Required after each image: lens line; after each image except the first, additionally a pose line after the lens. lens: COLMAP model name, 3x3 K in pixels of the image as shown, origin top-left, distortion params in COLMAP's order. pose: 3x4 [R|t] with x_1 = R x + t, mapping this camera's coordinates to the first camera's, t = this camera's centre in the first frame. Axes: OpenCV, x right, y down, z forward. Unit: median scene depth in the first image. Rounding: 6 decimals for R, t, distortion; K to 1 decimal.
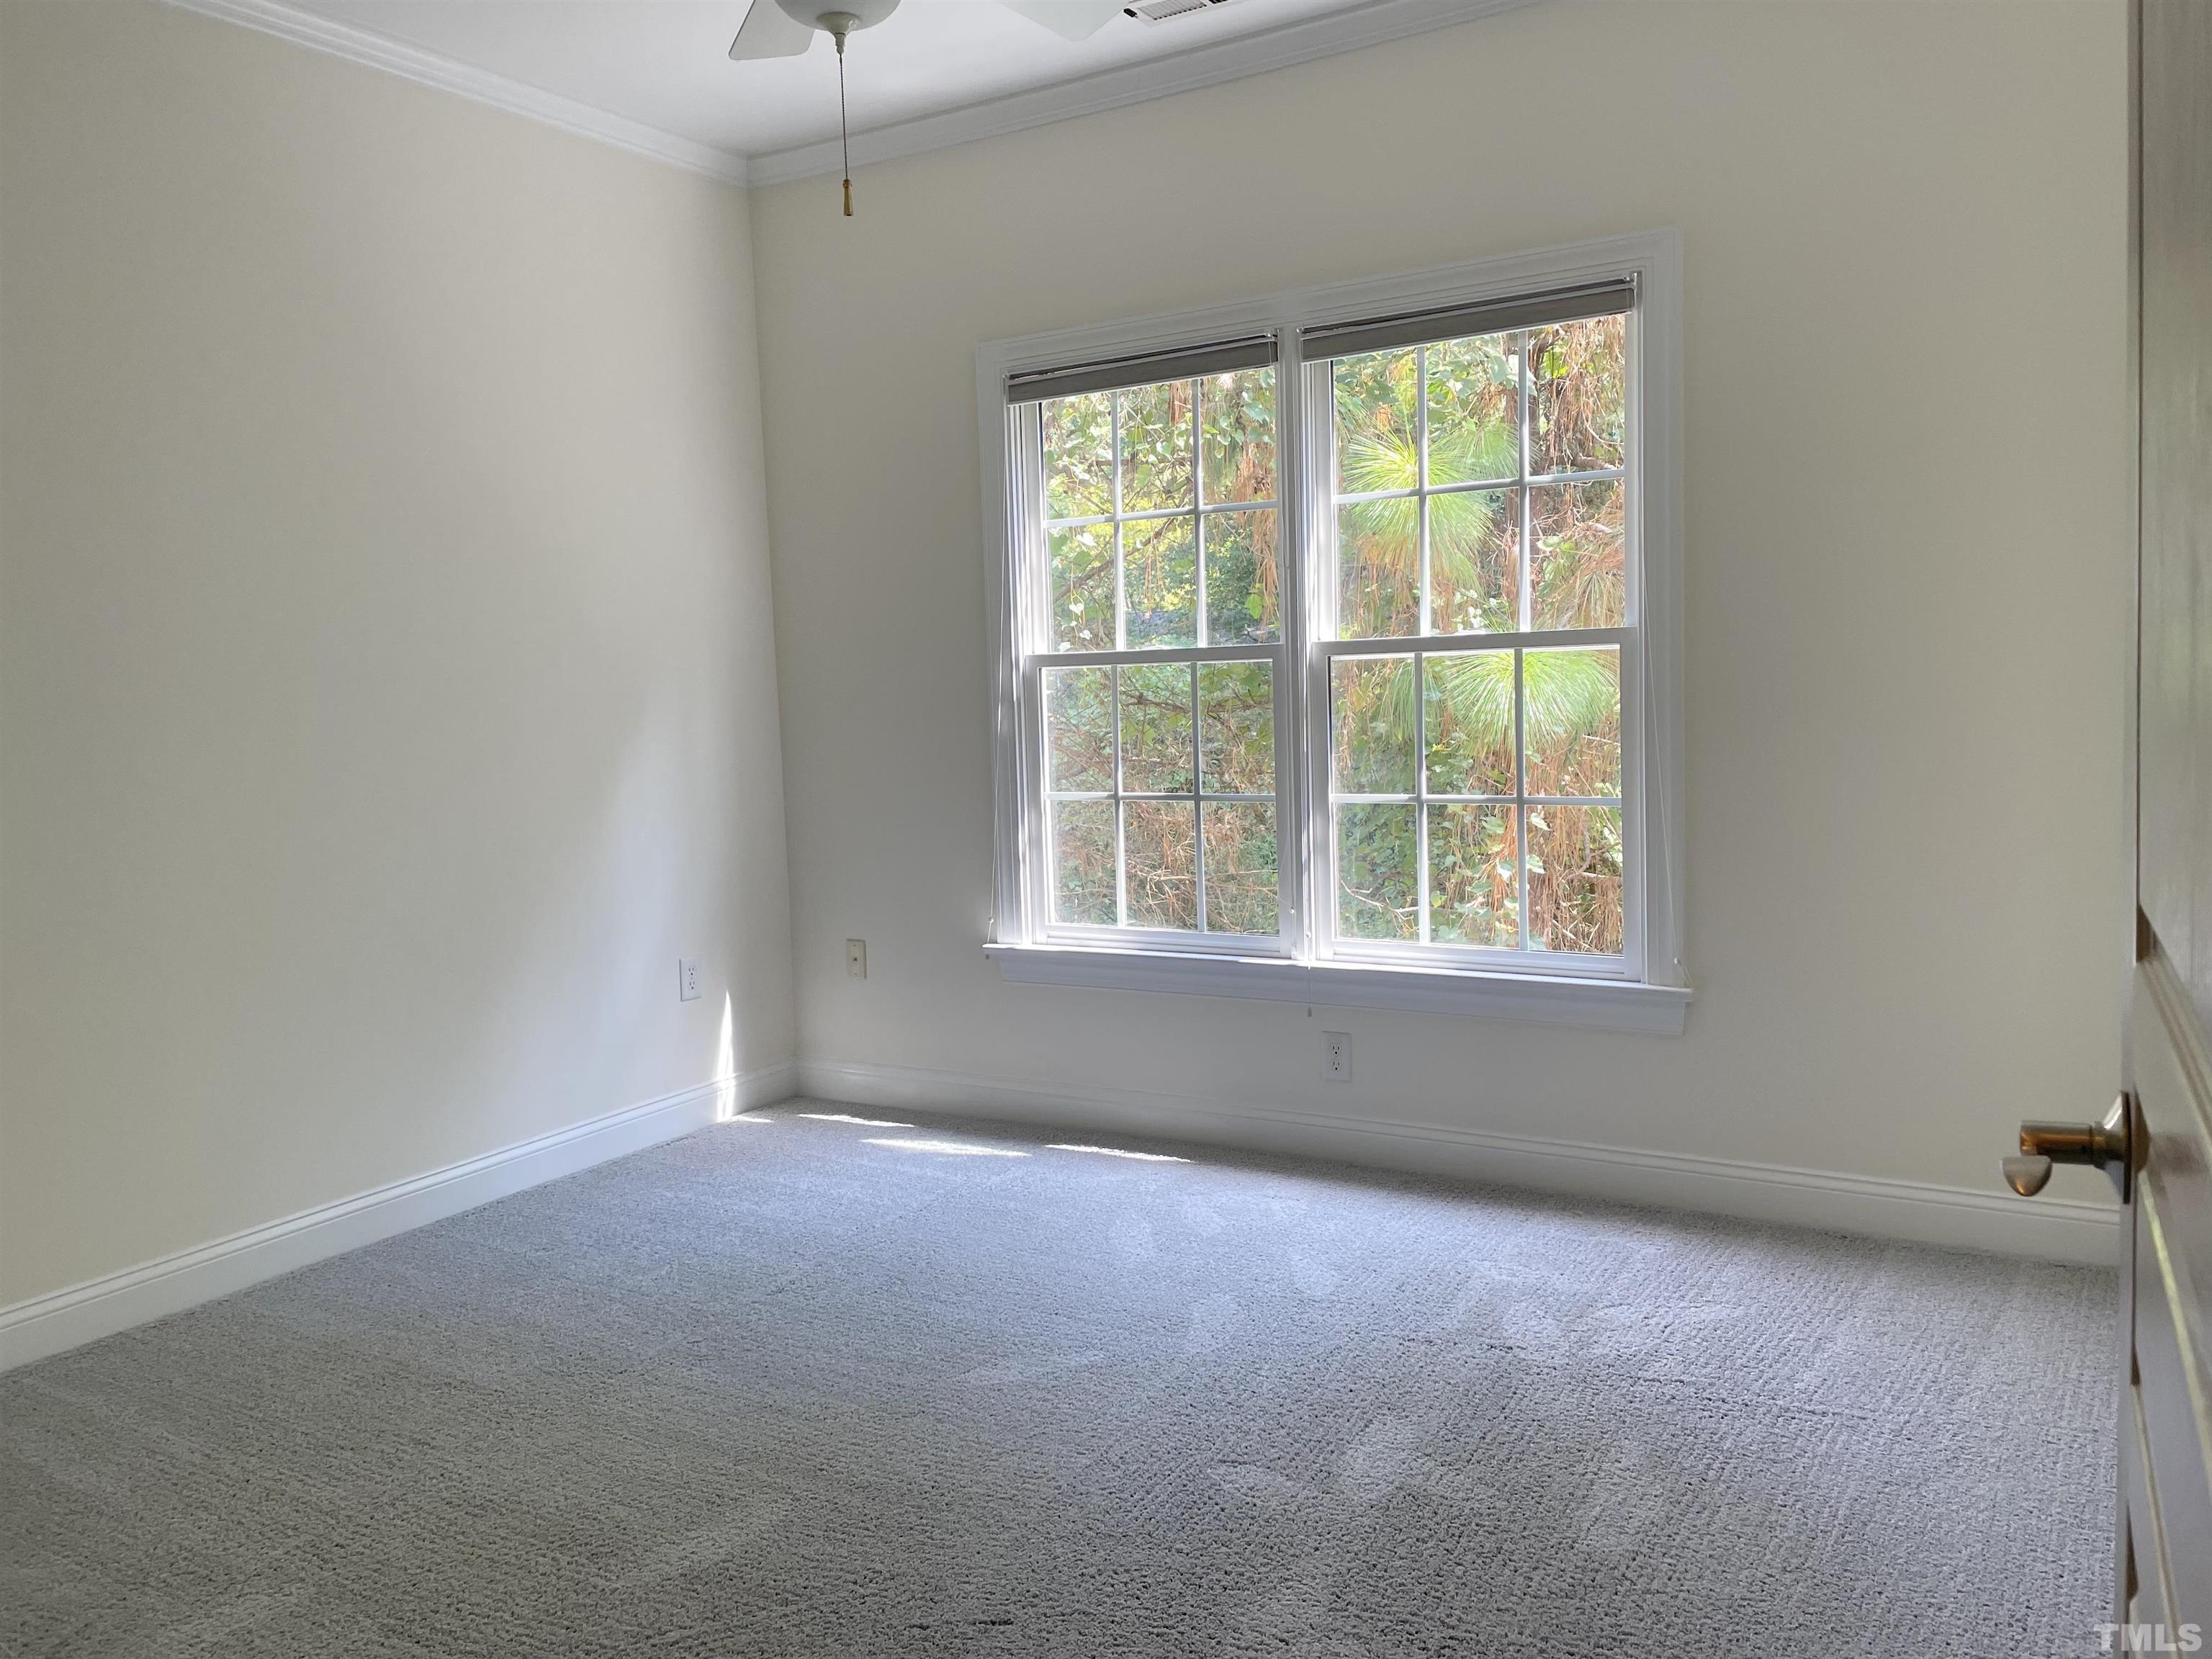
lens RADIAL K [[1642.1, 0, 1107.8], [0, 1642.1, 800.8], [0, 0, 1]] dist [0.125978, -0.172622]
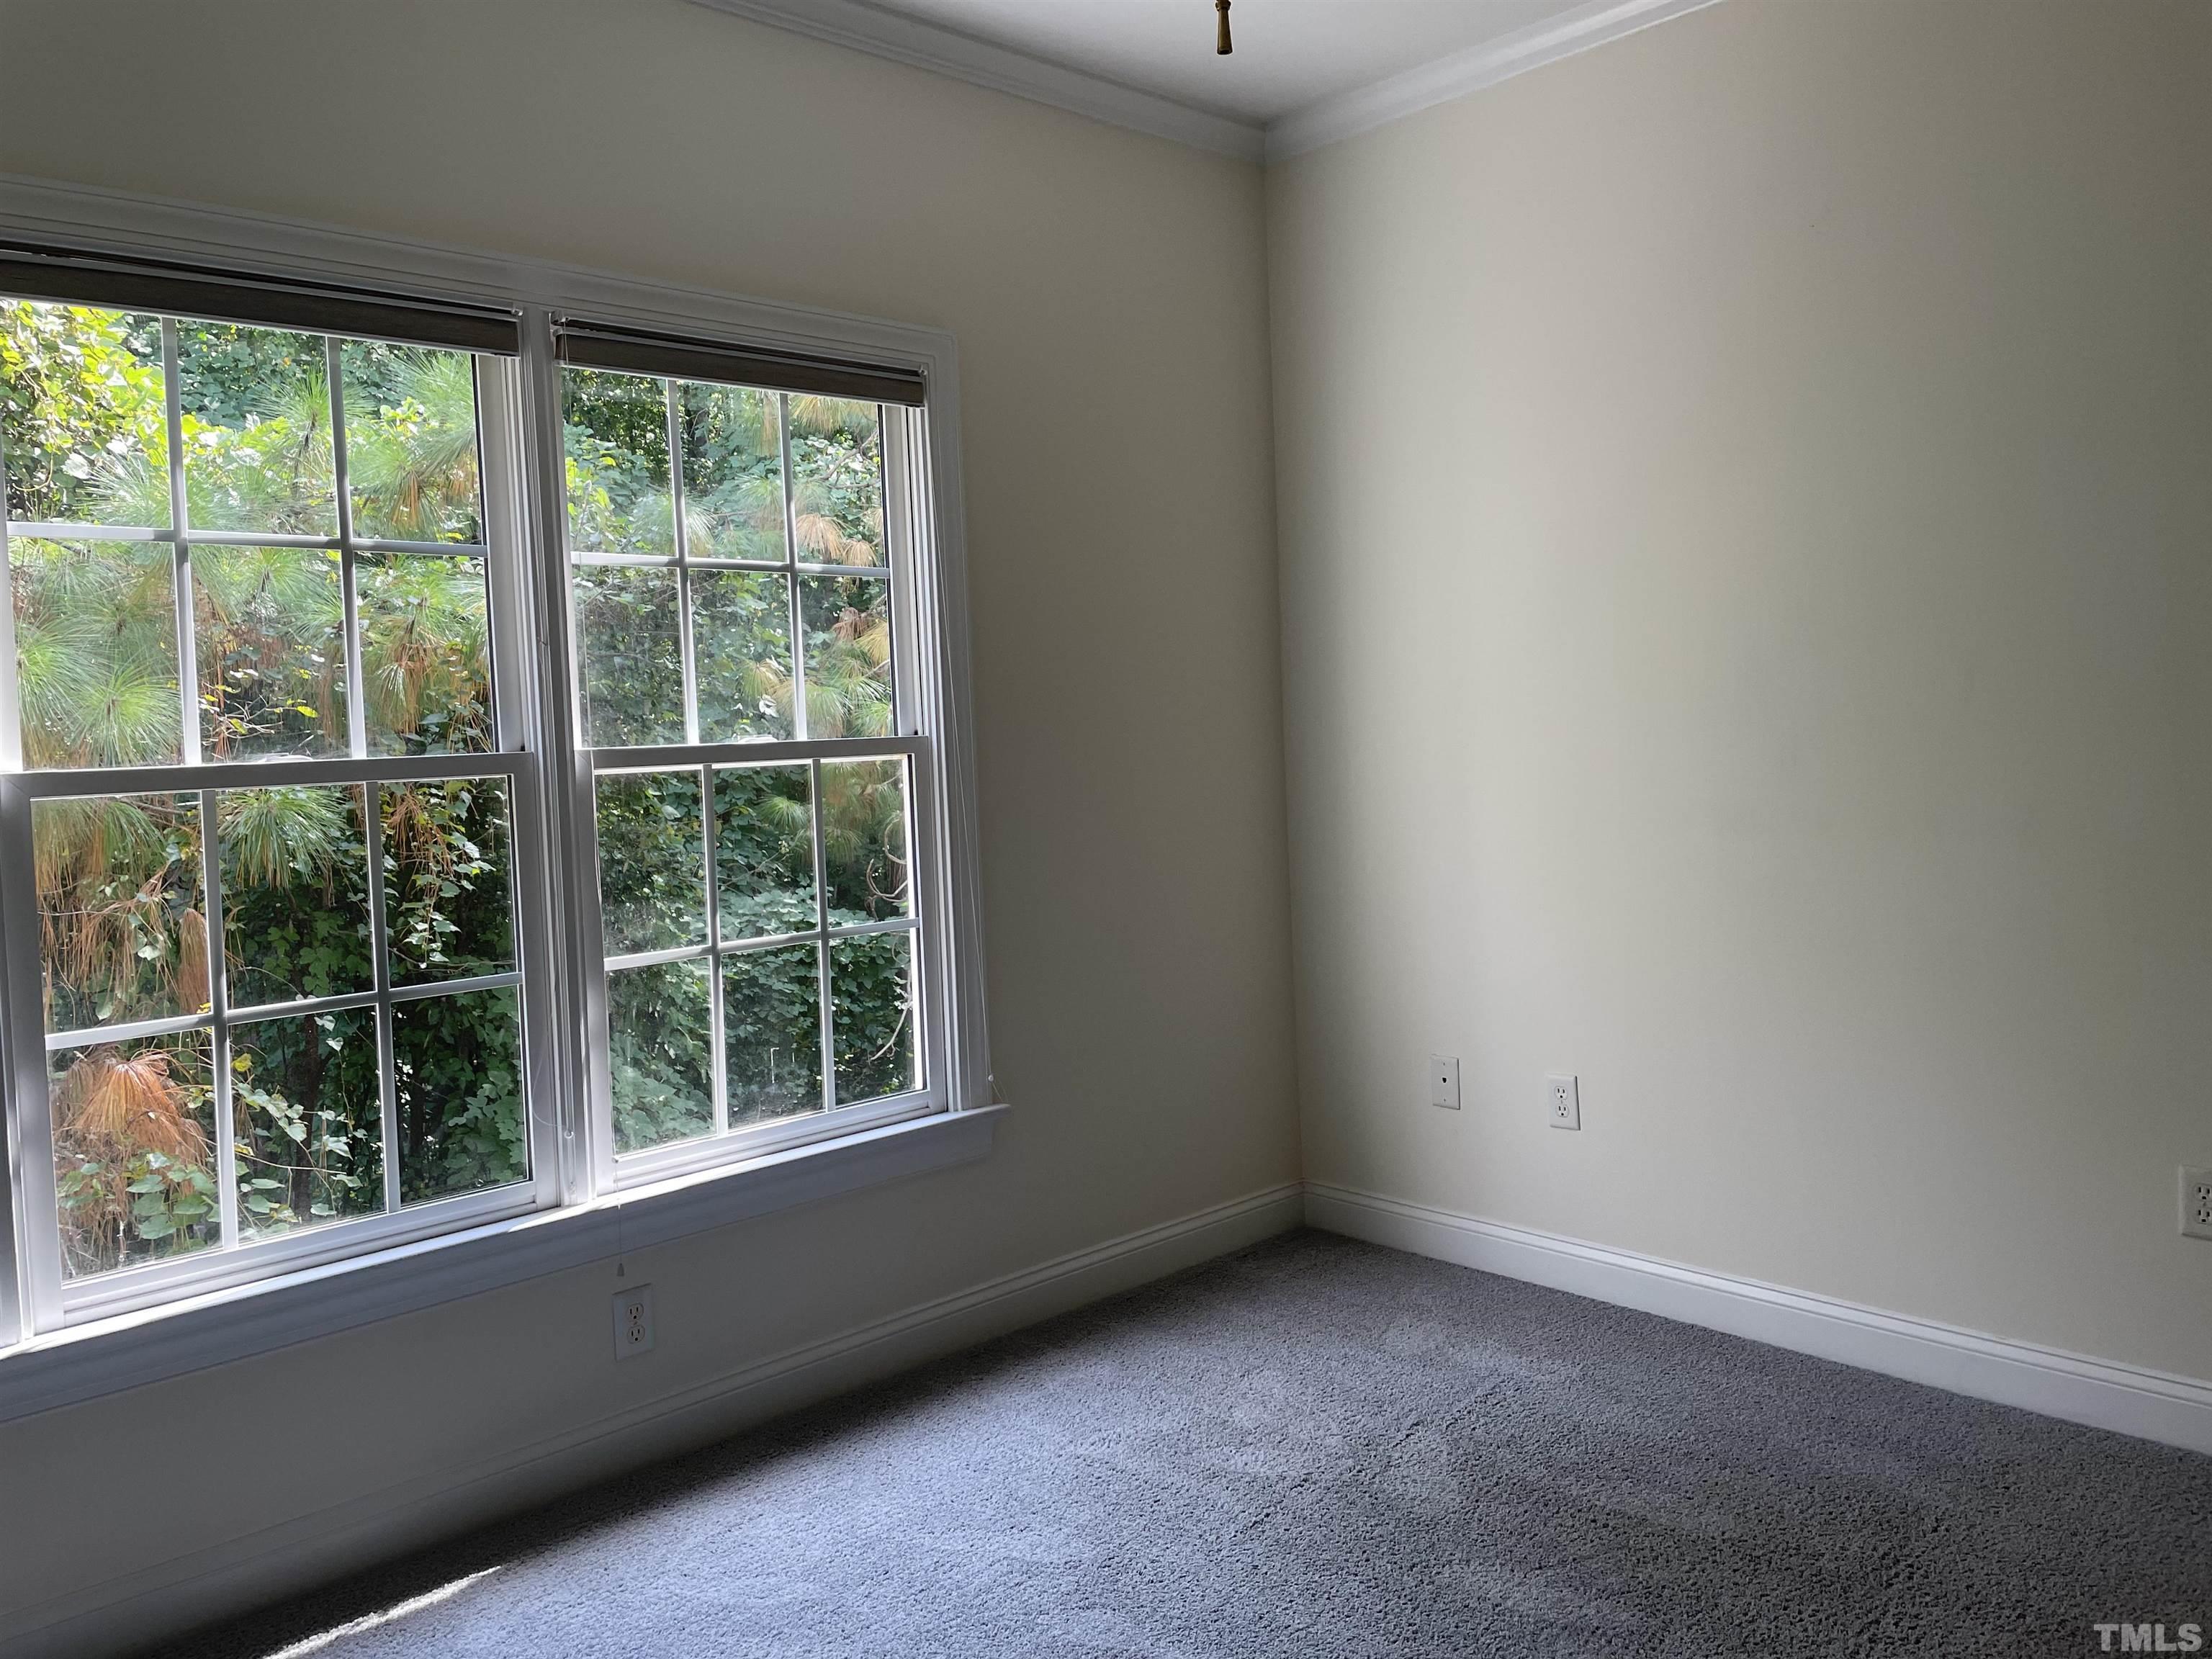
lens RADIAL K [[1642.1, 0, 1107.8], [0, 1642.1, 800.8], [0, 0, 1]] dist [0.125978, -0.172622]
pose [[0.304492, -0.014595, 0.952403, -0.507360], [0.116156, 0.992989, -0.021919, -0.032245], [-0.945406, 0.117302, 0.304053, 0.579418]]
